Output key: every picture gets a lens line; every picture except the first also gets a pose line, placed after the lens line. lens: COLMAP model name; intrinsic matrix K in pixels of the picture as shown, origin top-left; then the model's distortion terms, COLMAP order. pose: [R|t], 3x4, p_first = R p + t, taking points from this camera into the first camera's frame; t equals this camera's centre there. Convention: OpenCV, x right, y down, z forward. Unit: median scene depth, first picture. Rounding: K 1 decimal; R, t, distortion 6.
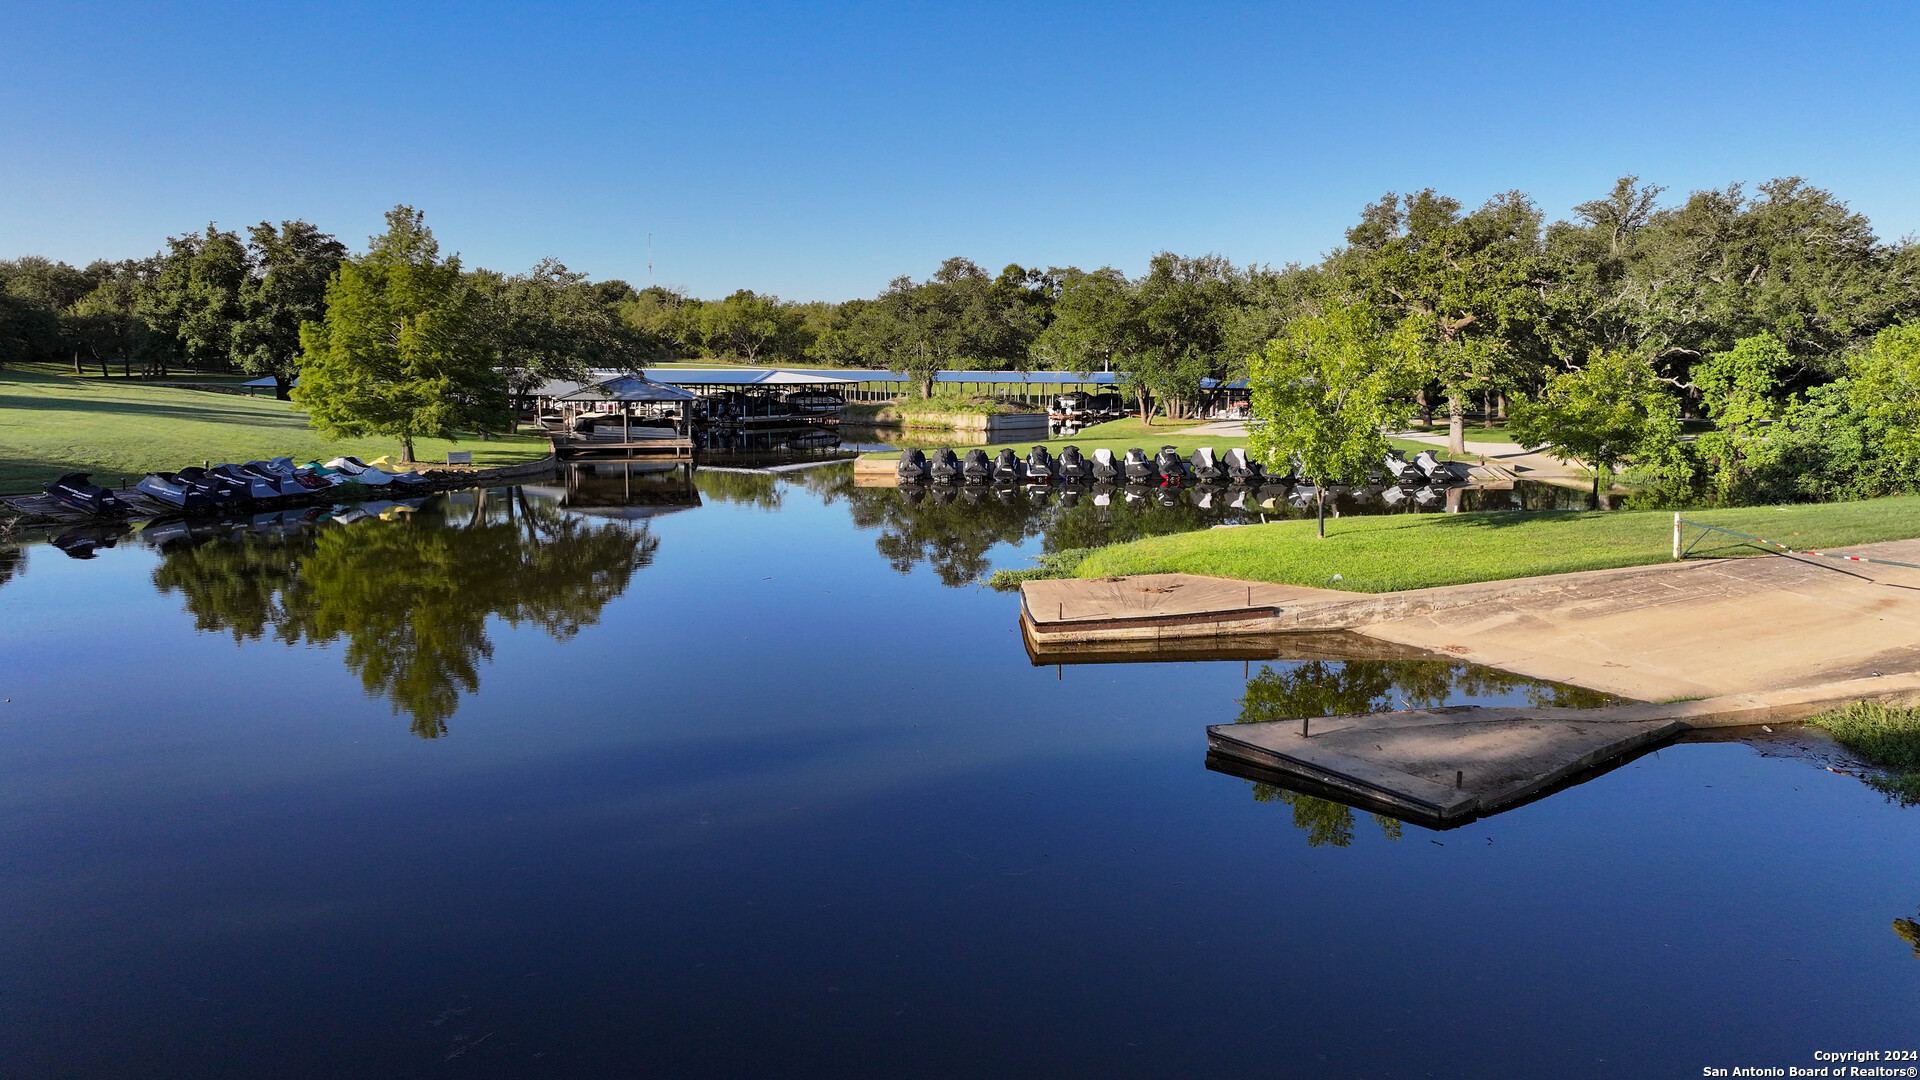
lens RADIAL K [[1342.8, 0, 963.5], [0, 1342.8, 536.7], [0, 0, 1]] dist [-0.007518, 0.014217]
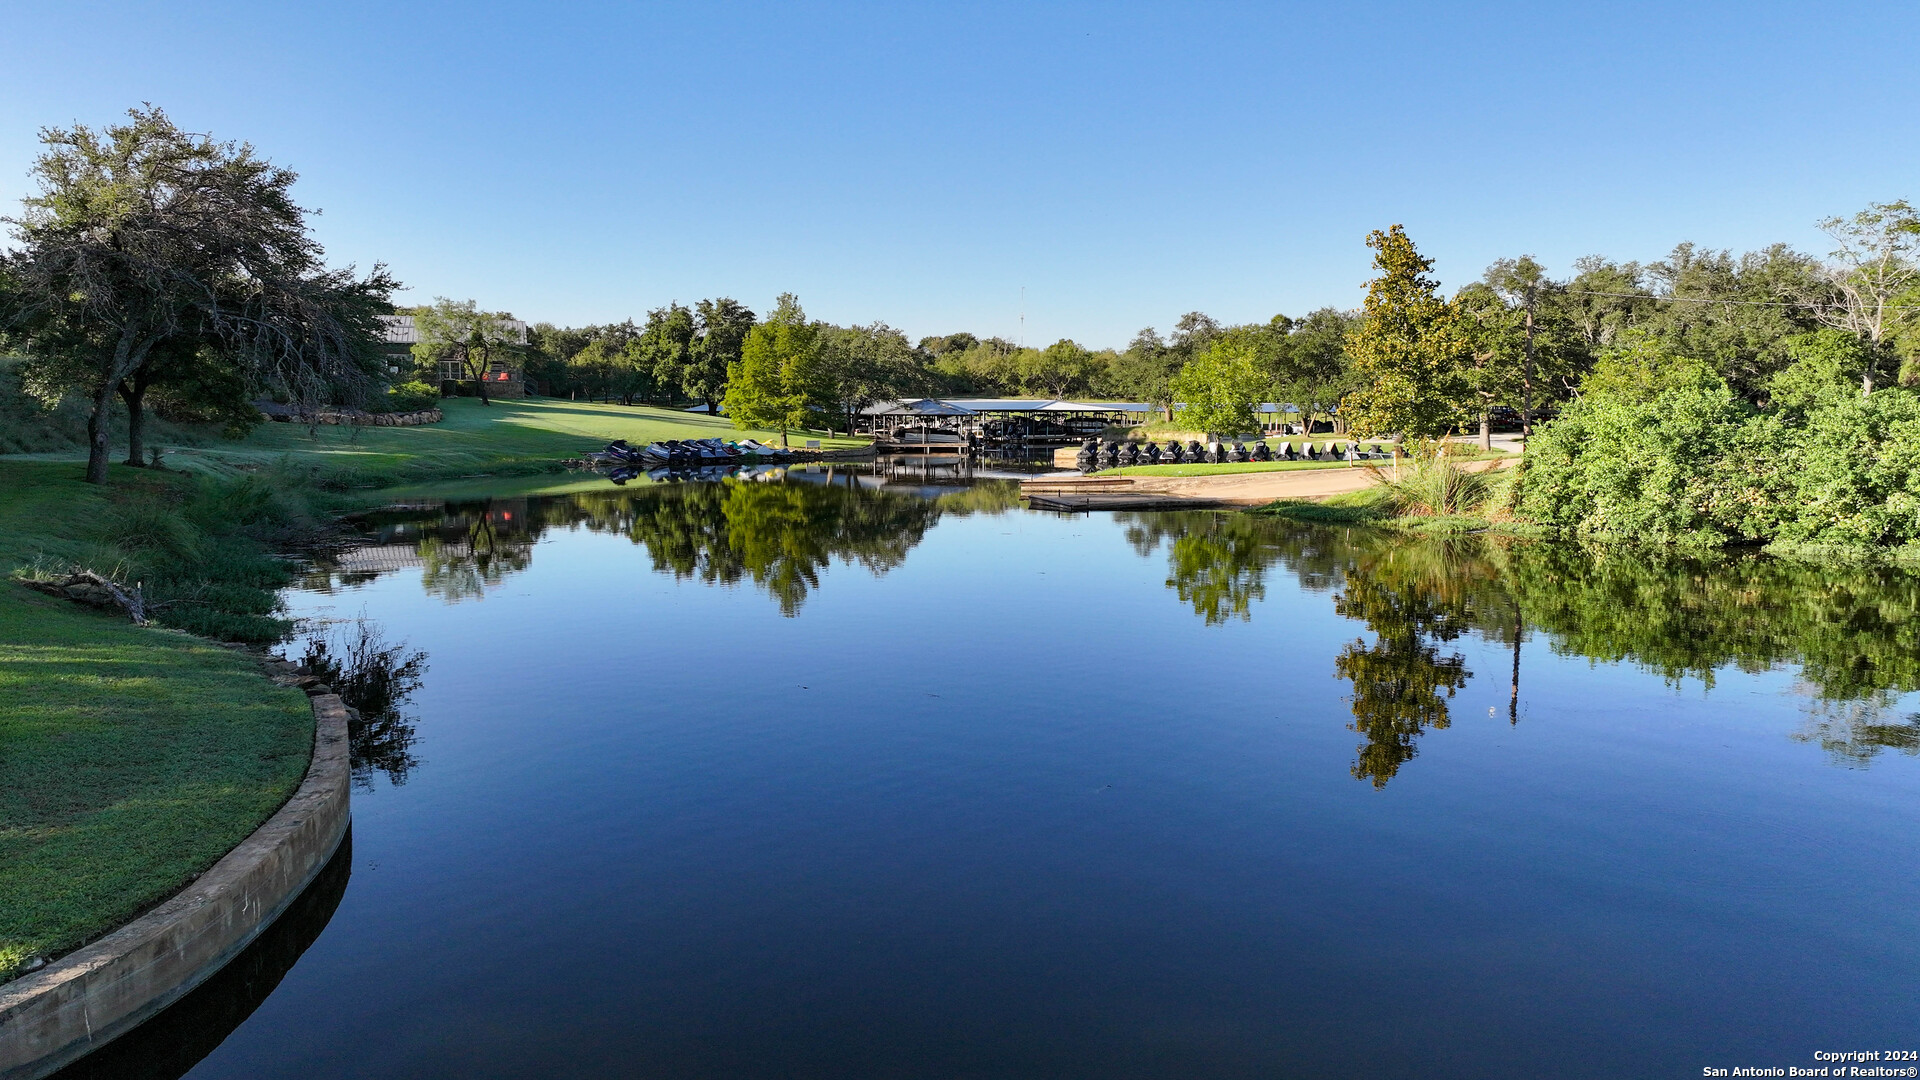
lens RADIAL K [[1342.8, 0, 959.7], [0, 1342.8, 541.1], [0, 0, 1]] dist [-0.007518, 0.014217]
pose [[0.962056, 0.026779, -0.271533, 0.177729], [-0.035461, 0.999003, -0.027116, 0.070668], [0.270536, 0.035716, 0.962047, -0.380818]]
